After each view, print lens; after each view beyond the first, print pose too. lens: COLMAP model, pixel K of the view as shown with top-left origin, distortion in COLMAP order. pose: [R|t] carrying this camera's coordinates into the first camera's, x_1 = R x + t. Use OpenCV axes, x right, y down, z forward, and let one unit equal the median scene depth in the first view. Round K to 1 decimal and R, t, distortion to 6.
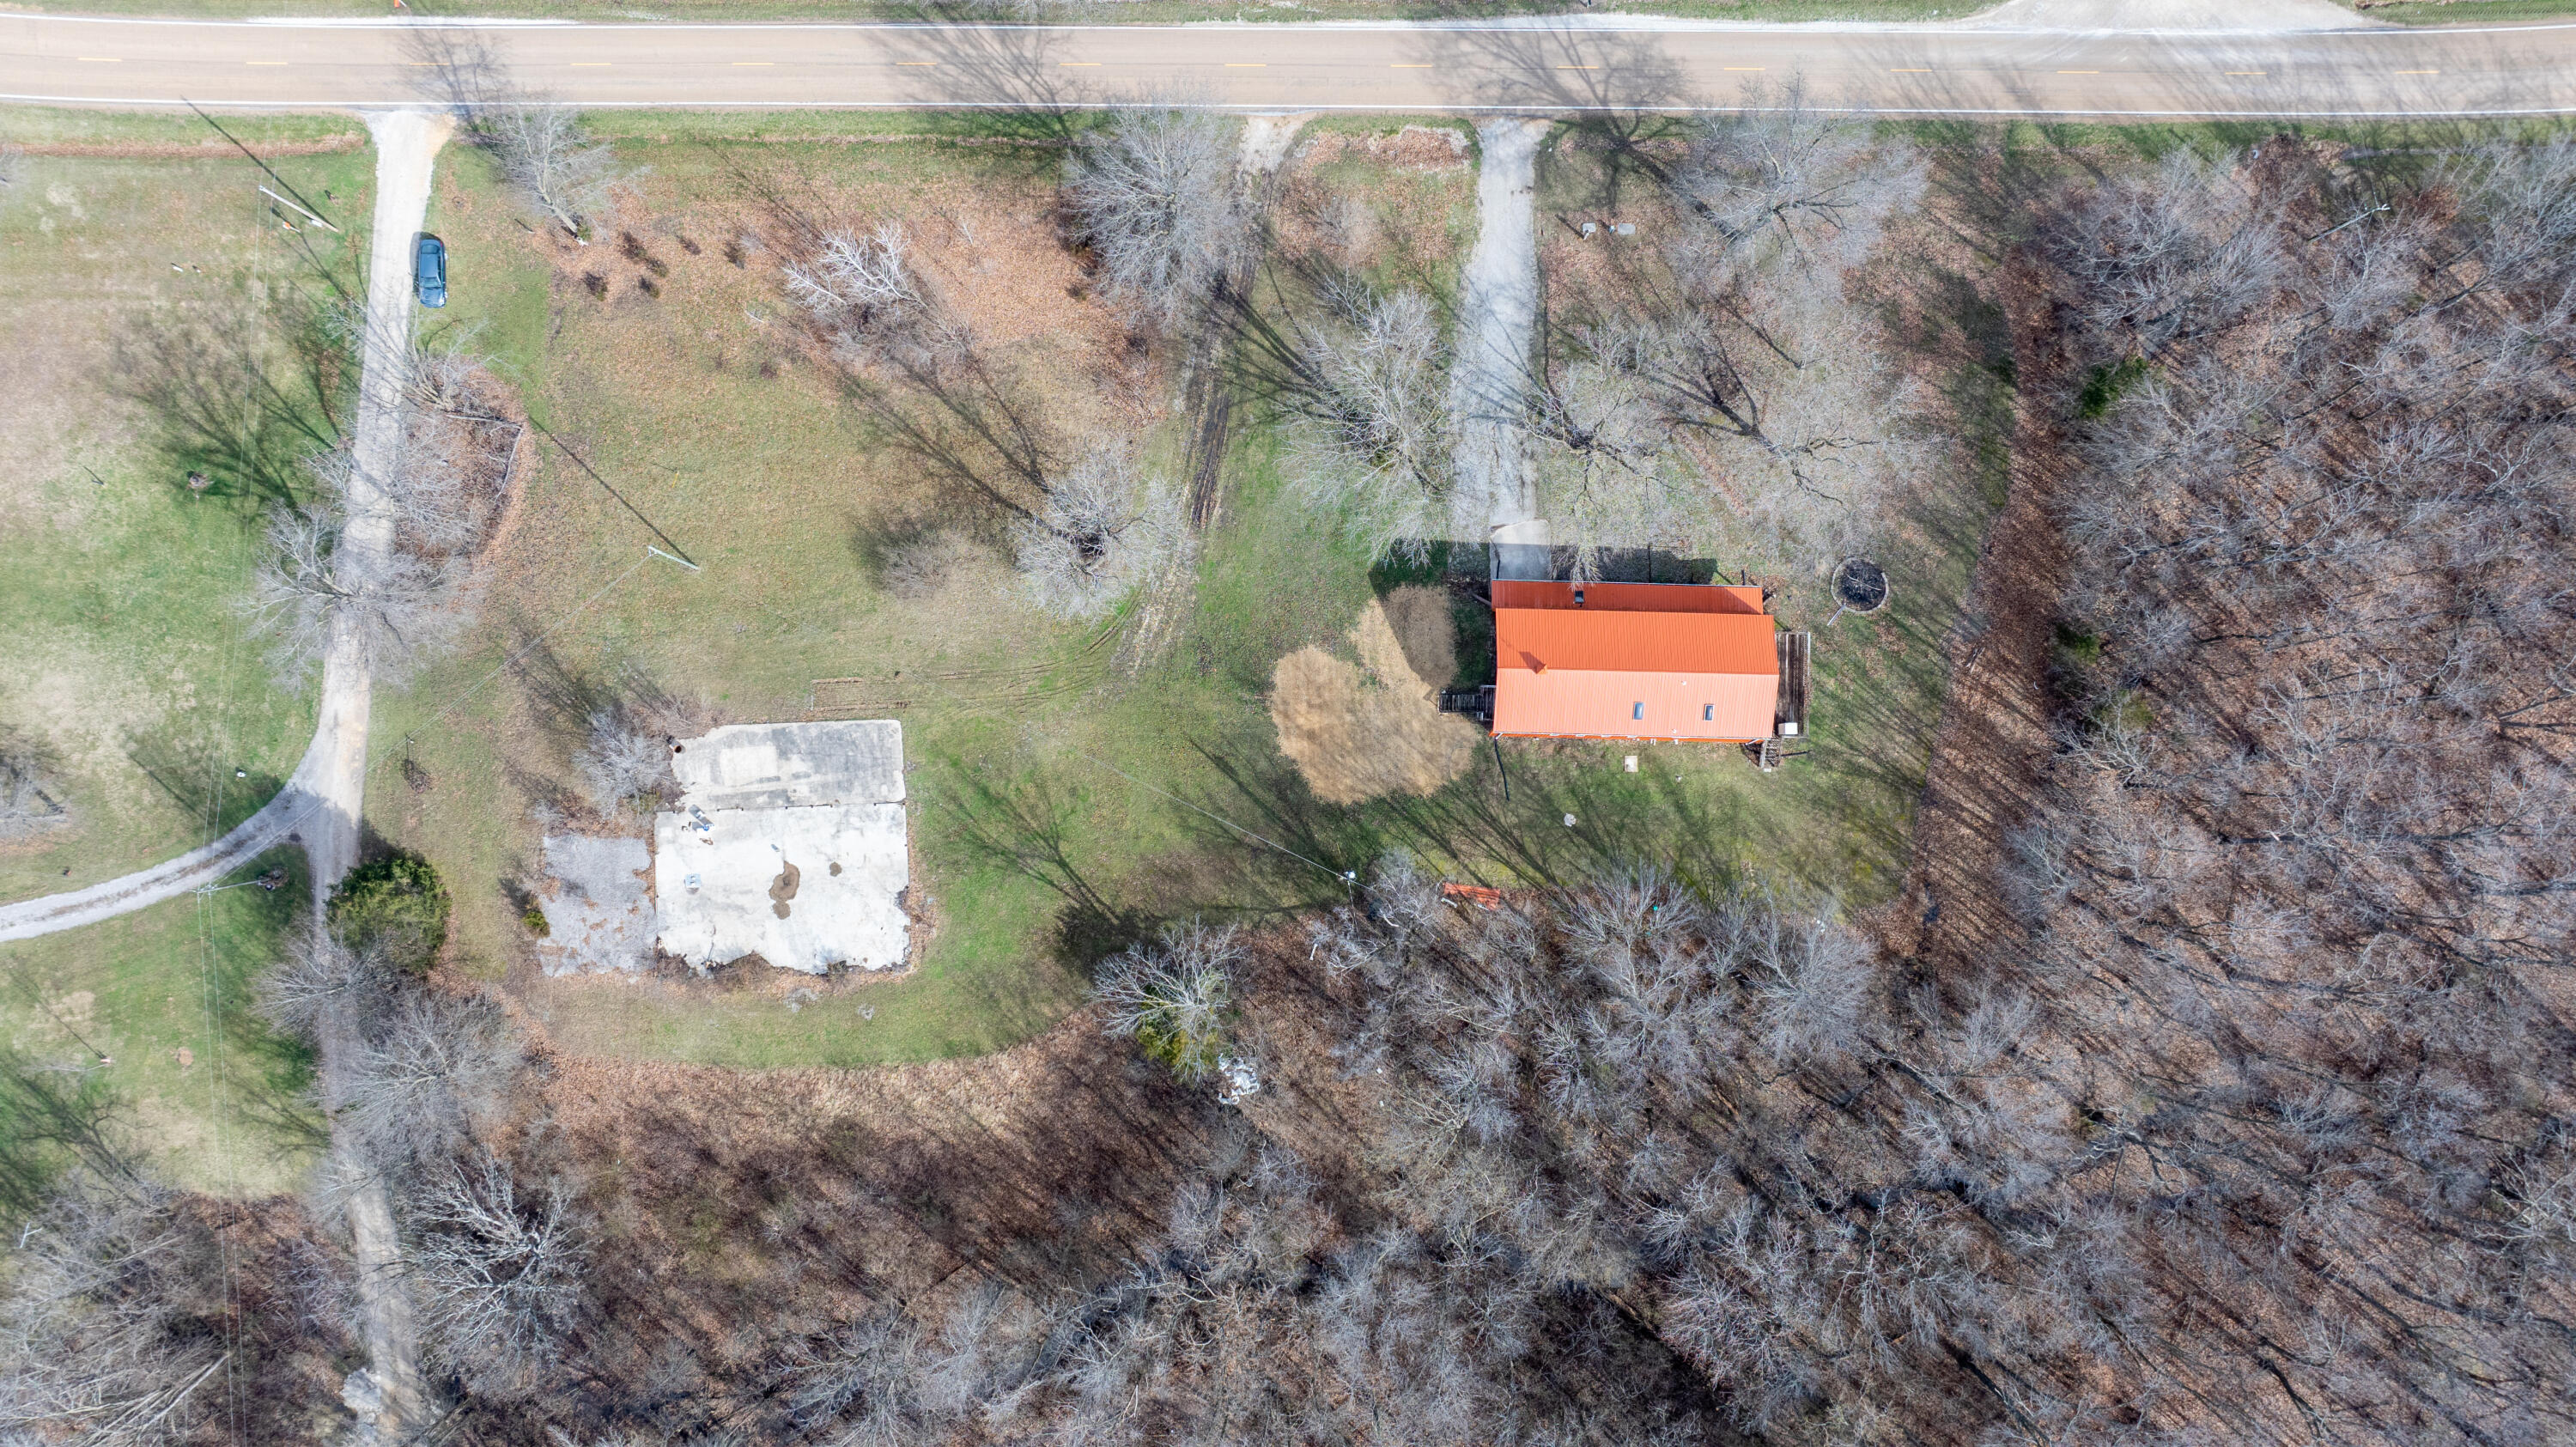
lens RADIAL K [[1774.3, 0, 1288.0], [0, 1774.3, 723.5], [0, 0, 1]] dist [-0.006293, 0.001178]
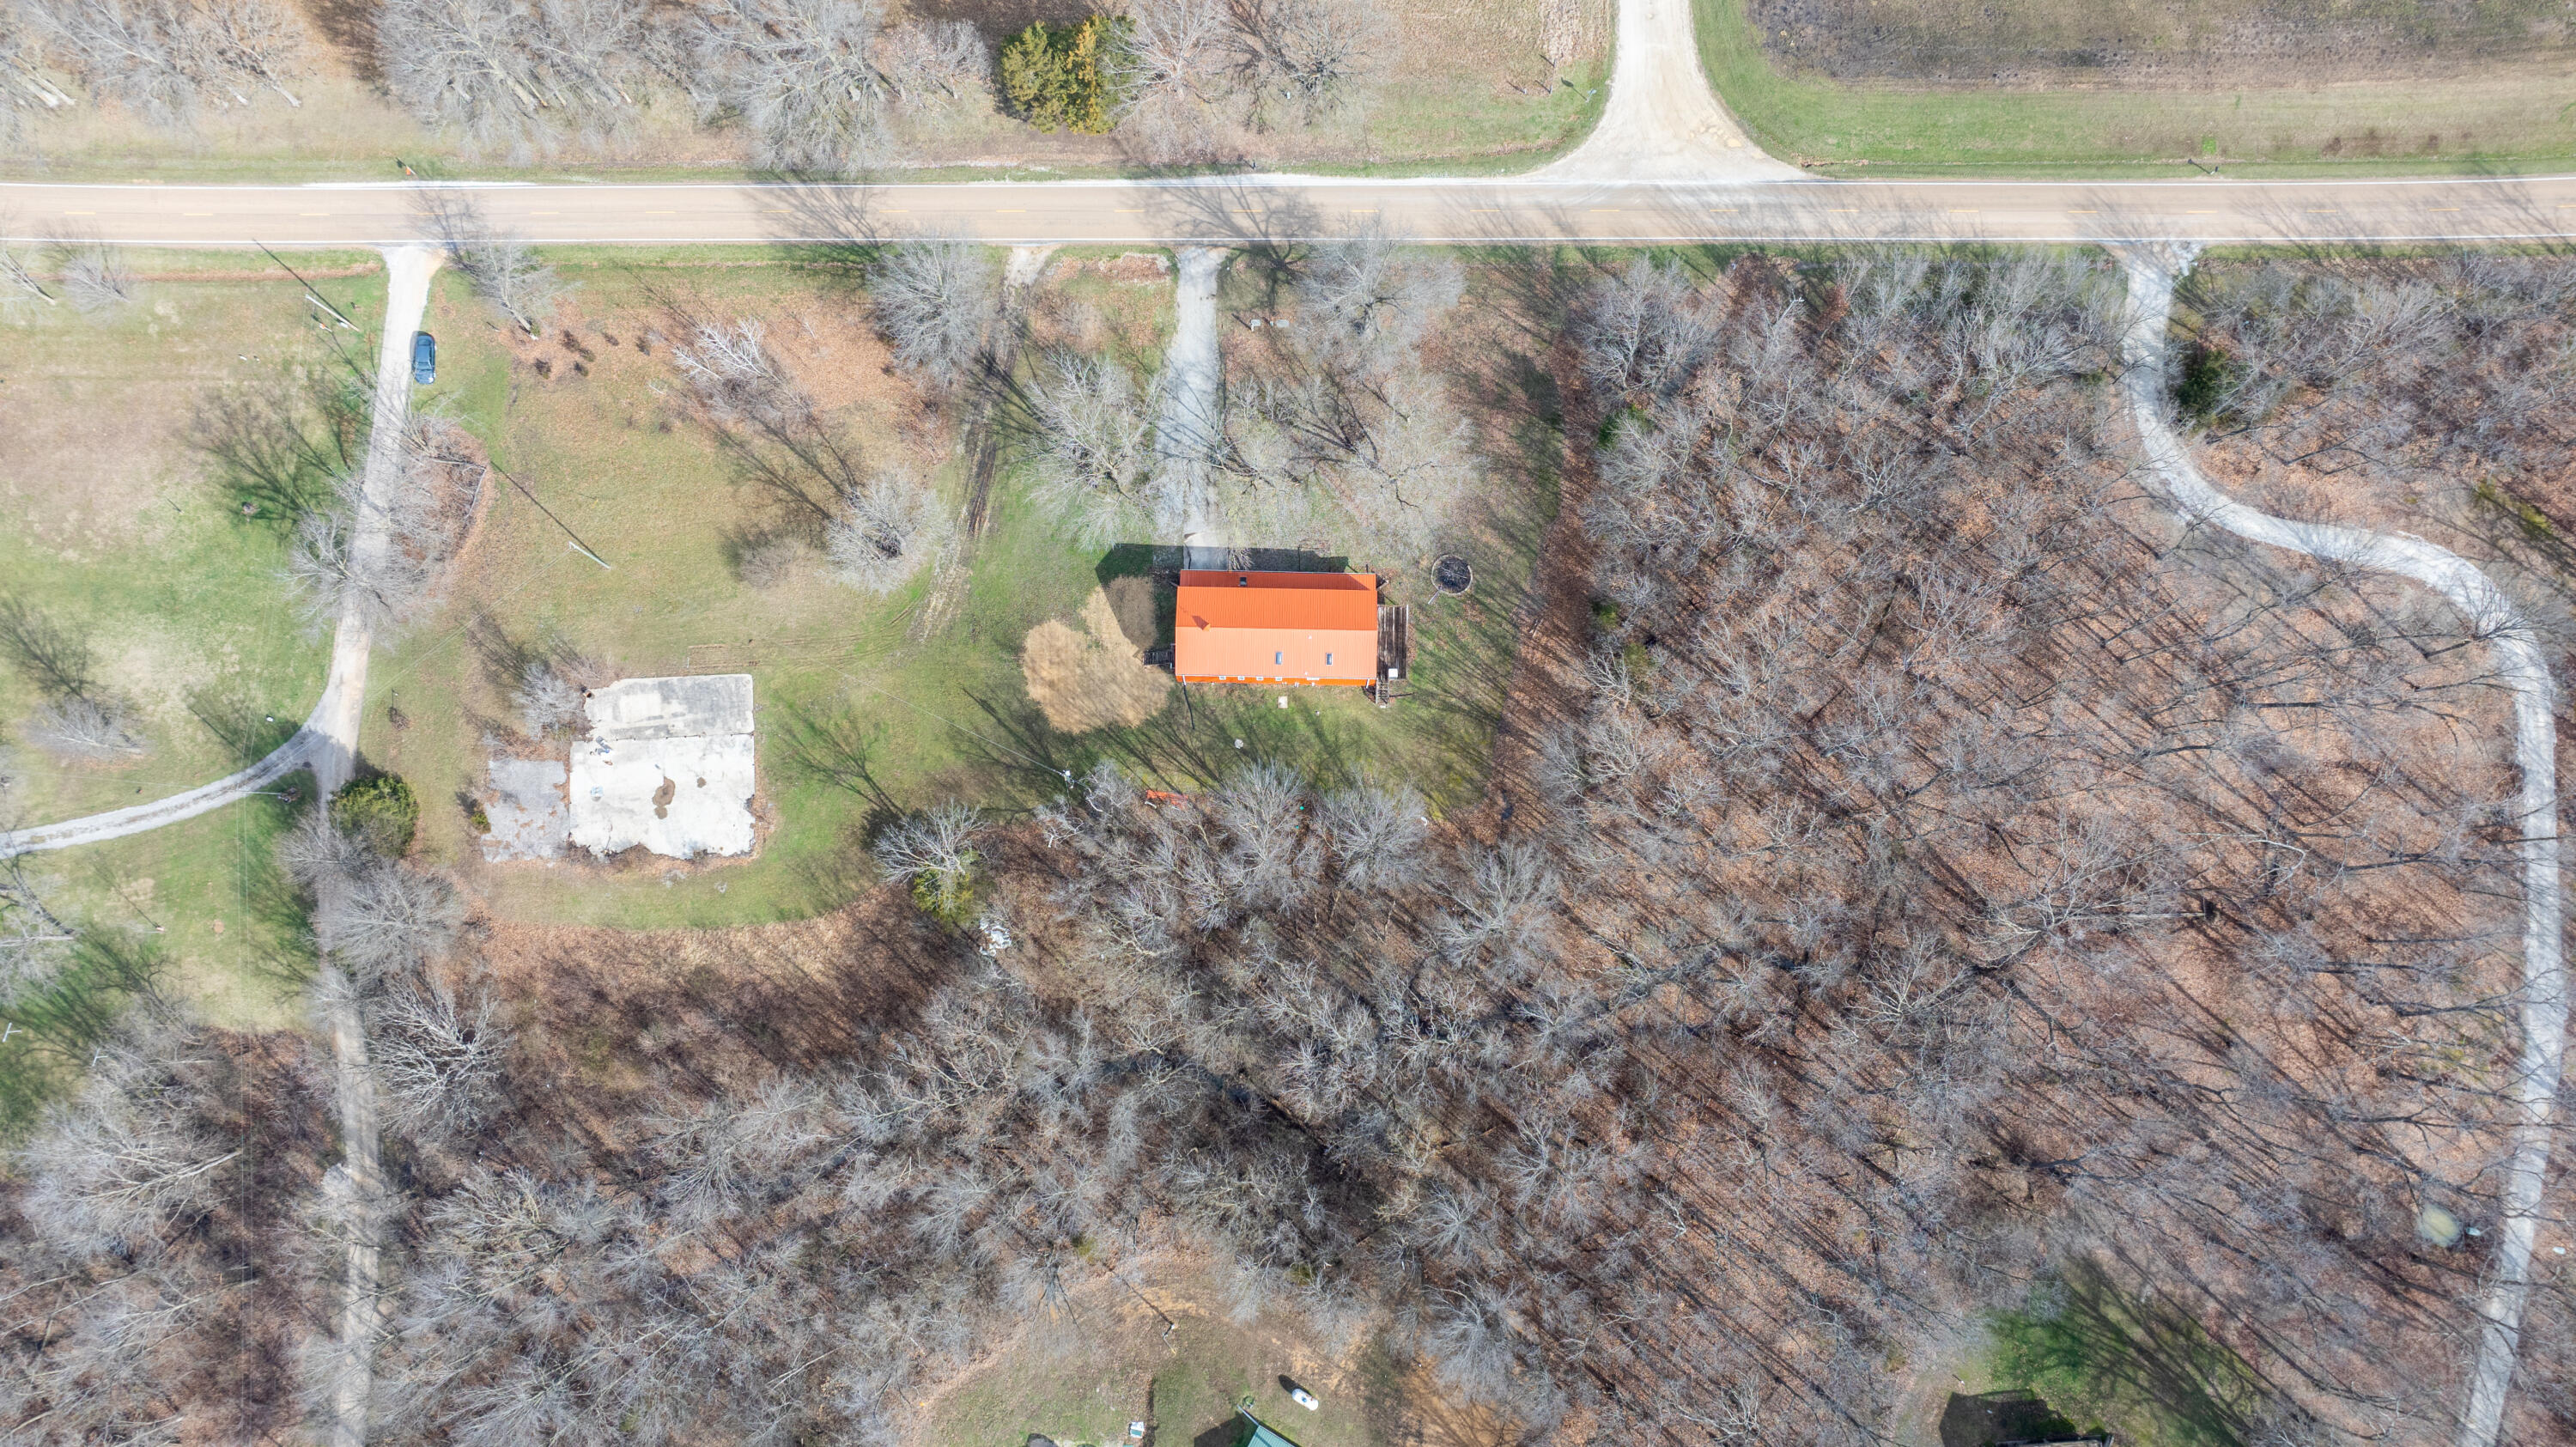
lens RADIAL K [[1820.7, 0, 1288.0], [0, 1820.7, 723.5], [0, 0, 1]] dist [0.006237, -0.029210]
pose [[0.999979, -0.004535, -0.004606, 0.201145], [0.004061, 0.995170, -0.098082, 0.174580], [0.005028, 0.098062, 0.995168, -0.393518]]
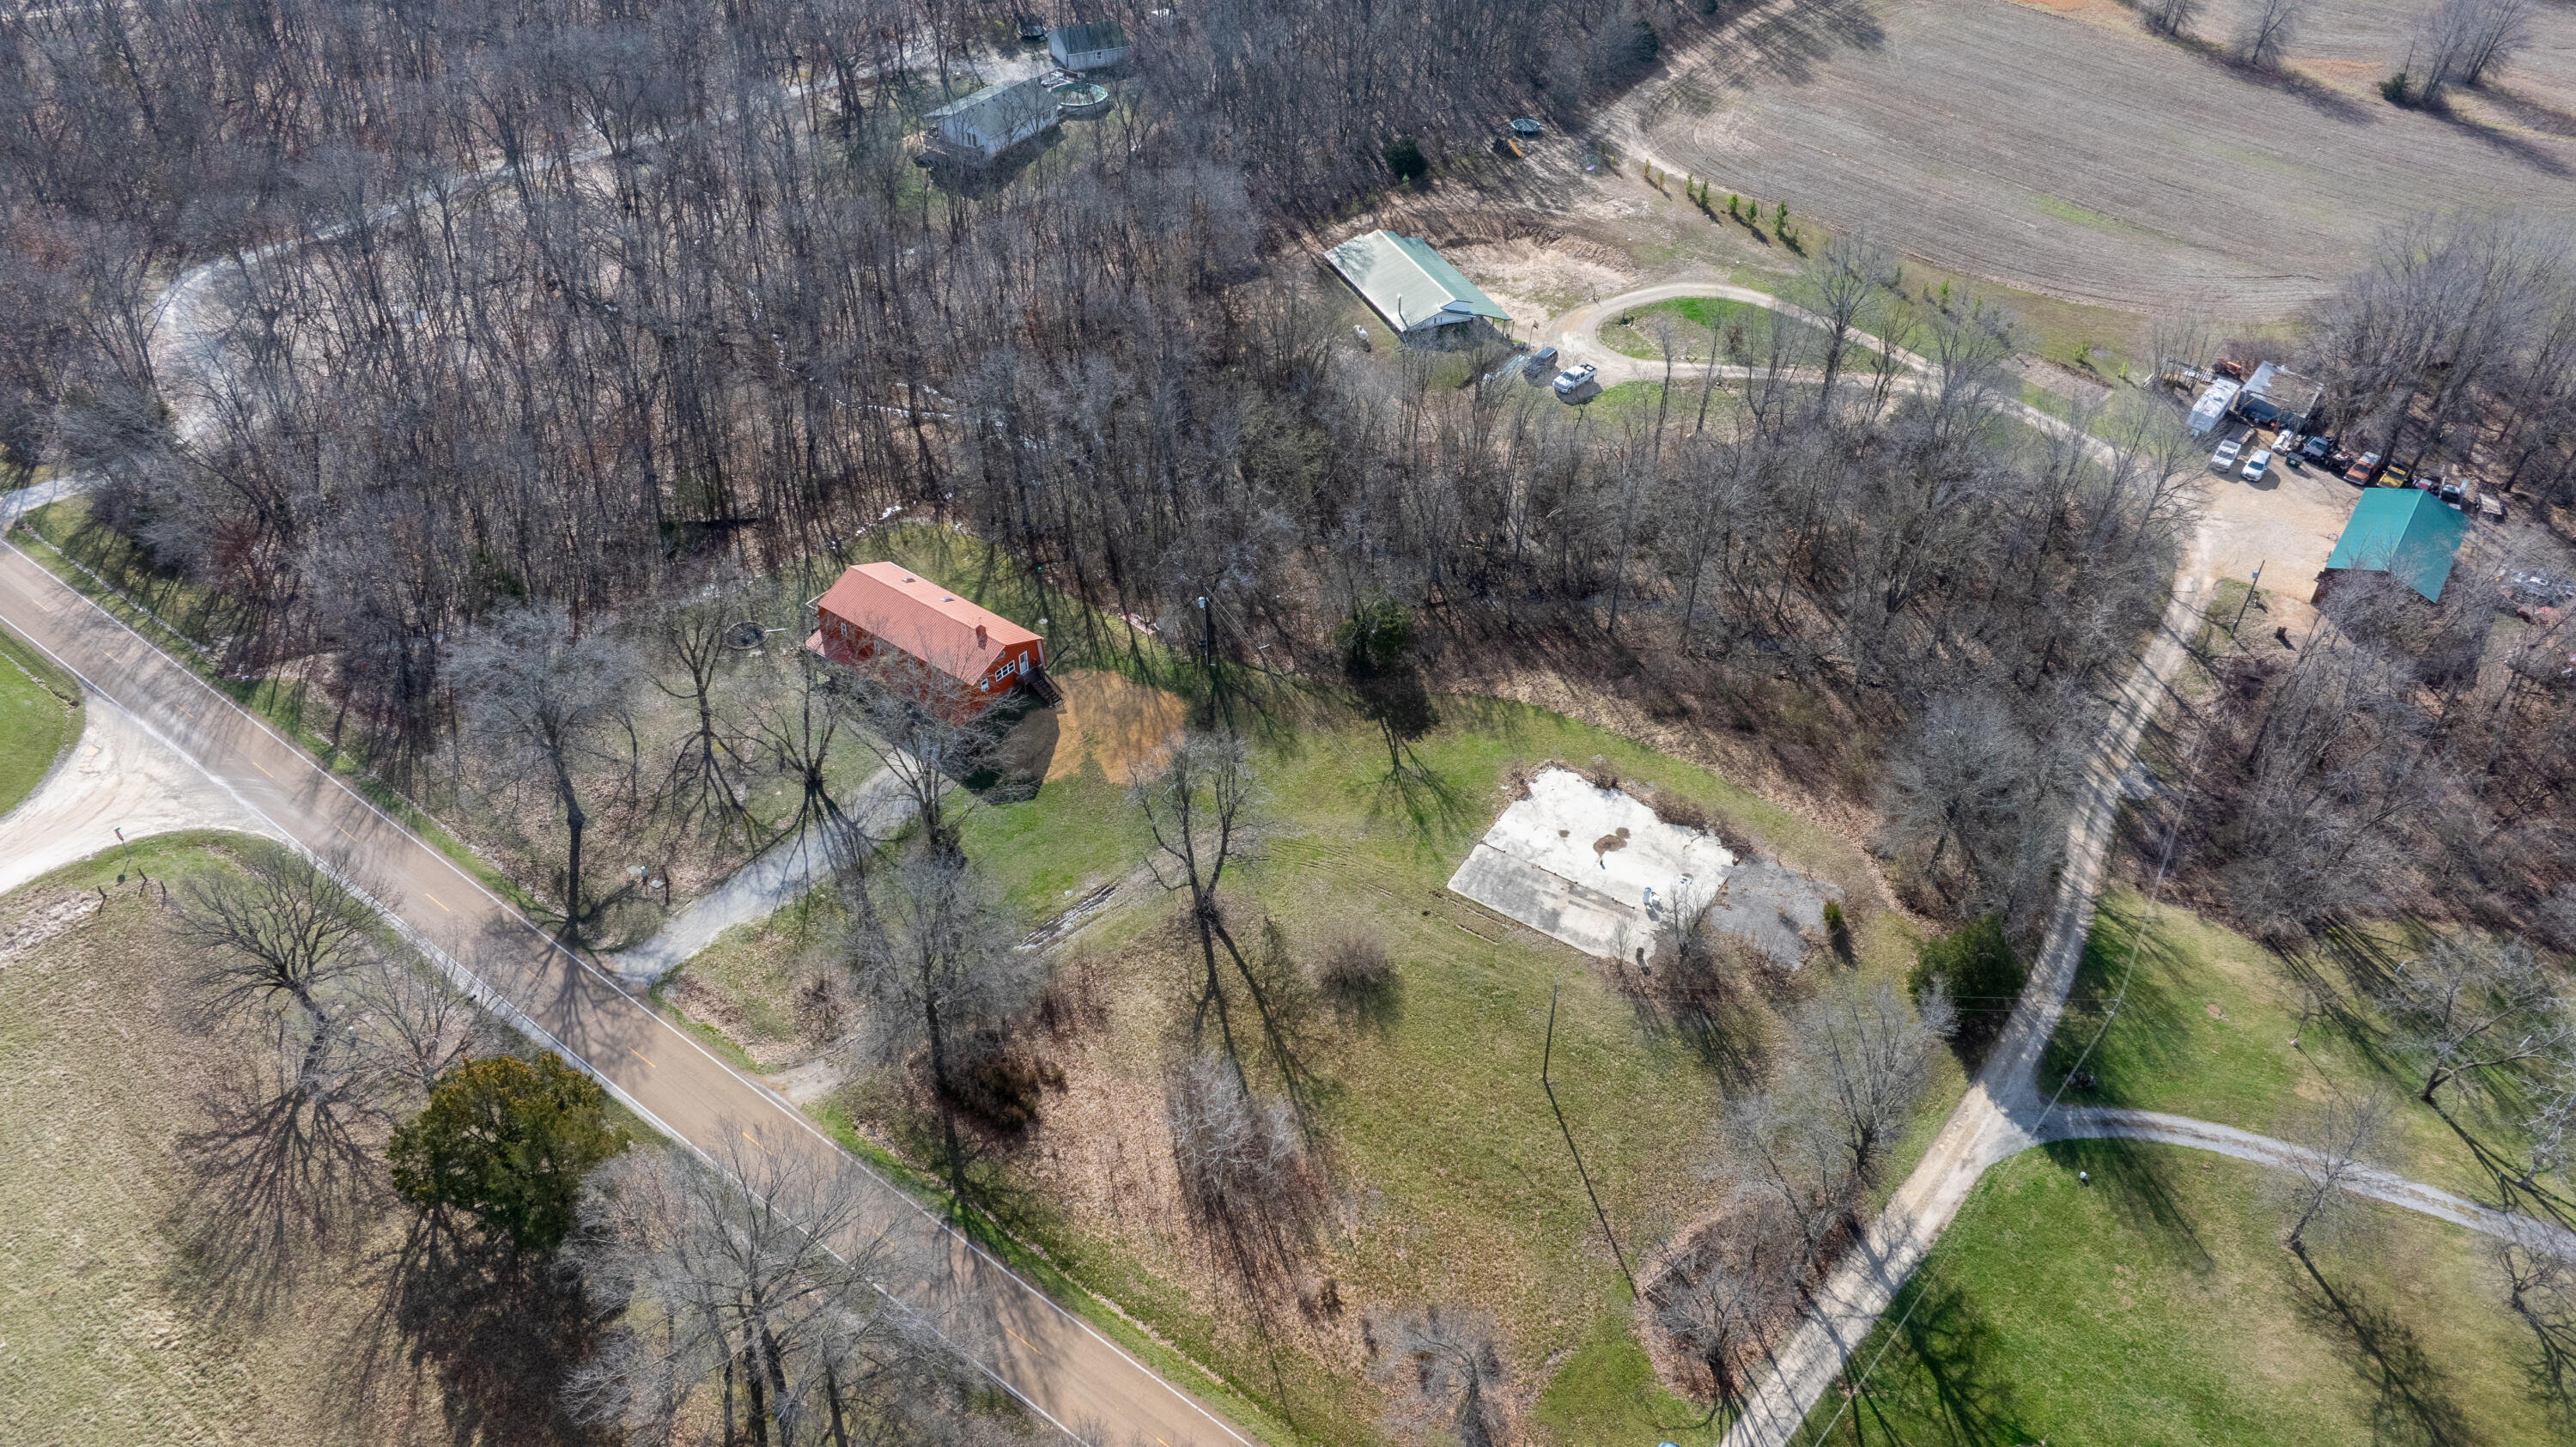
lens RADIAL K [[1815.5, 0, 1288.0], [0, 1815.5, 723.5], [0, 0, 1]] dist [-0.017420, 0.065950]
pose [[-0.812265, -0.369751, 0.451120, -0.600761], [0.582796, -0.482690, 0.653727, -0.731510], [-0.023965, 0.793911, 0.607561, 0.246949]]
